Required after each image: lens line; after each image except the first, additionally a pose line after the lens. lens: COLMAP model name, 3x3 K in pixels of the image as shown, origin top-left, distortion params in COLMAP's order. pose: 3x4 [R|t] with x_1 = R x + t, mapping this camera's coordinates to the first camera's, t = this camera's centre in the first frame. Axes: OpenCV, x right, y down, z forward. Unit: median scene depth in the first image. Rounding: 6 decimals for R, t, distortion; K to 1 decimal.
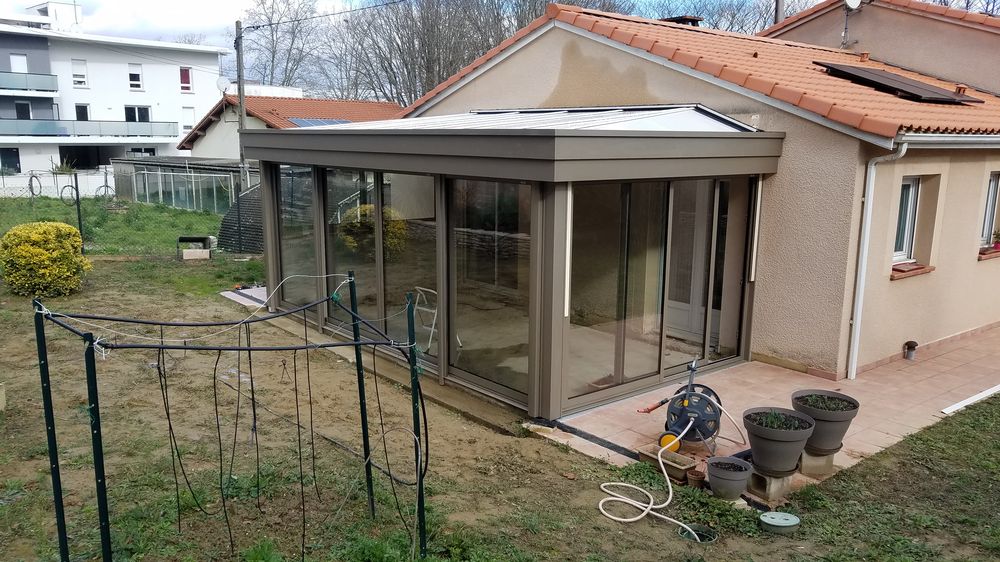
lens RADIAL K [[777.9, 0, 501.0], [0, 777.9, 286.5], [0, 0, 1]] dist [0.011175, -0.014073]
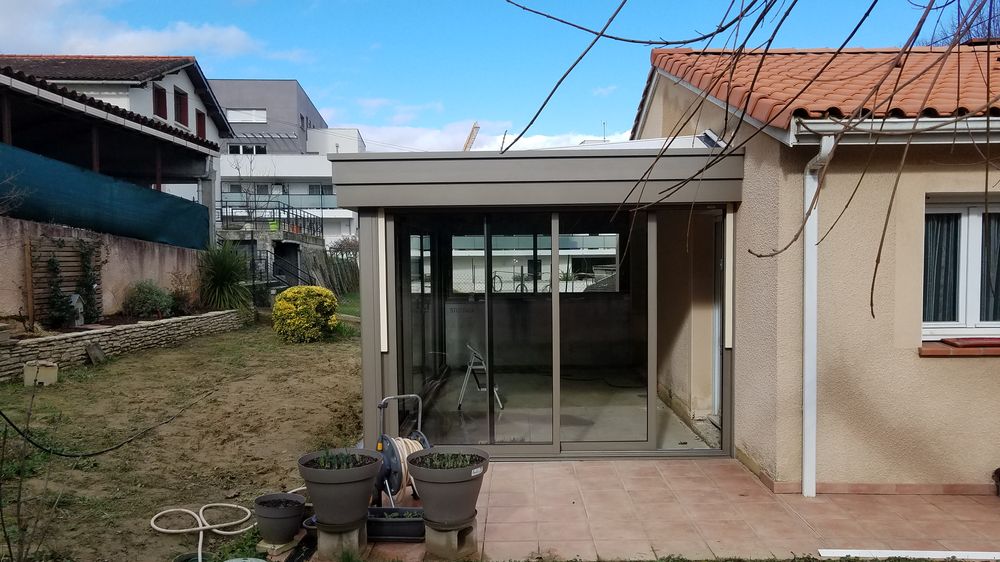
lens RADIAL K [[777.9, 0, 498.1], [0, 777.9, 285.4], [0, 0, 1]] dist [0.011175, -0.014073]
pose [[0.768567, 0.006487, -0.639736, 0.111197], [-0.103516, 0.988033, -0.114344, 0.007420], [0.631339, 0.154104, 0.760041, 0.050436]]
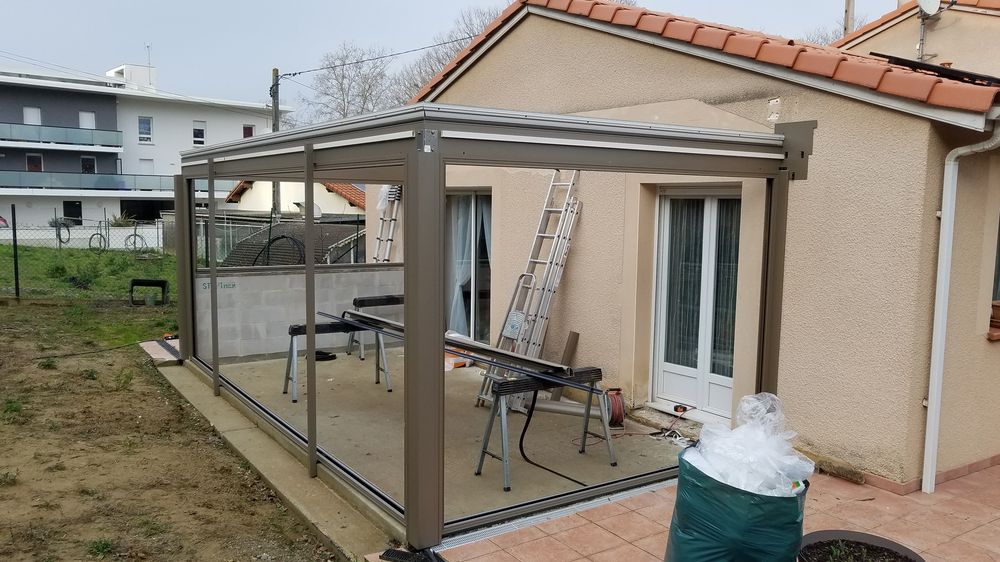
lens RADIAL K [[777.9, 0, 500.3], [0, 777.9, 280.7], [0, 0, 1]] dist [0.011175, -0.014073]
pose [[0.995175, 0.015264, -0.096917, 0.026387], [-0.023772, 0.995903, -0.087246, 0.001577], [0.095188, 0.089129, 0.991461, 0.052140]]
